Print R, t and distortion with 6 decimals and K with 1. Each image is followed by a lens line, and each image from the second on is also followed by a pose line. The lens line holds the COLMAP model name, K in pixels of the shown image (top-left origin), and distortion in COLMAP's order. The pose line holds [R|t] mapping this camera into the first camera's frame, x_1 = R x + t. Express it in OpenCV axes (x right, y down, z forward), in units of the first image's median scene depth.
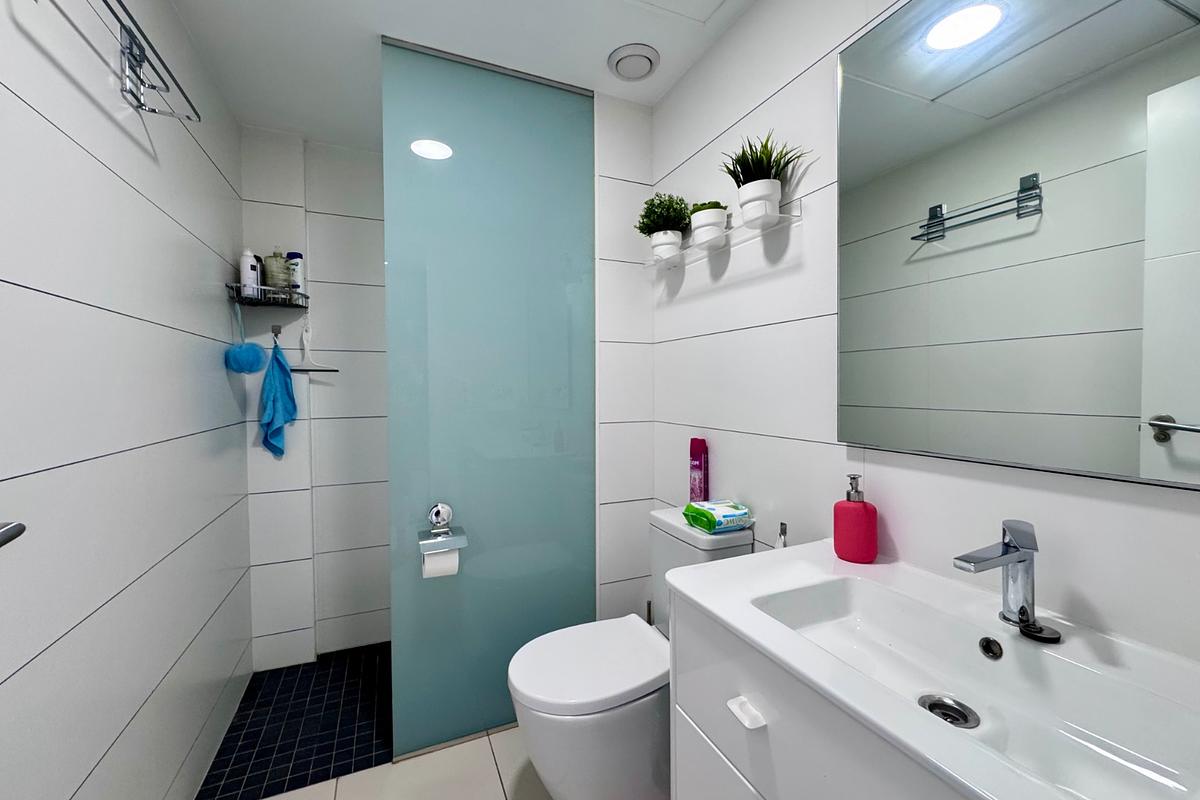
lens RADIAL K [[482.3, 0, 598.3], [0, 482.3, 396.8], [0, 0, 1]] dist [-0.005116, 0.000881]
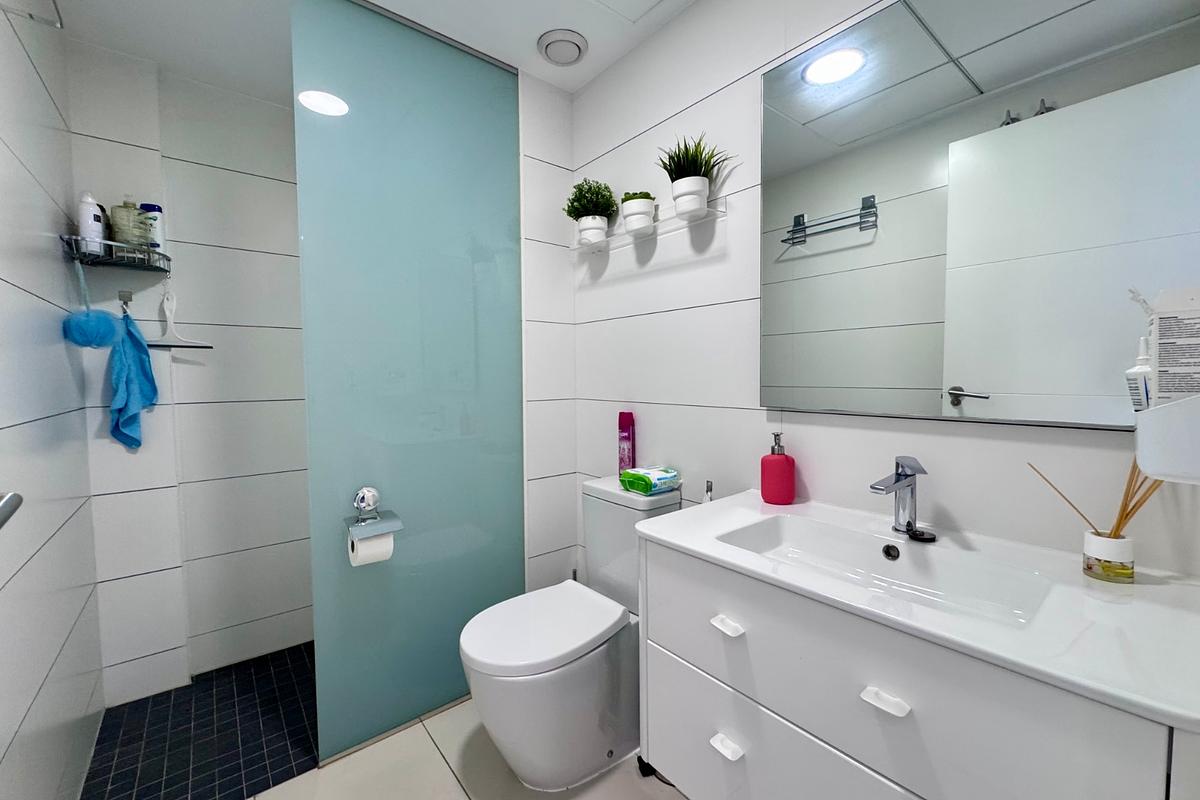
lens RADIAL K [[482.3, 0, 596.6], [0, 482.3, 397.5], [0, 0, 1]] dist [-0.005116, 0.000881]
pose [[0.962842, -0.014609, 0.269669, -0.144621], [0.008296, 0.999665, 0.024534, 0.026430], [-0.269937, -0.021385, 0.962640, -0.022606]]
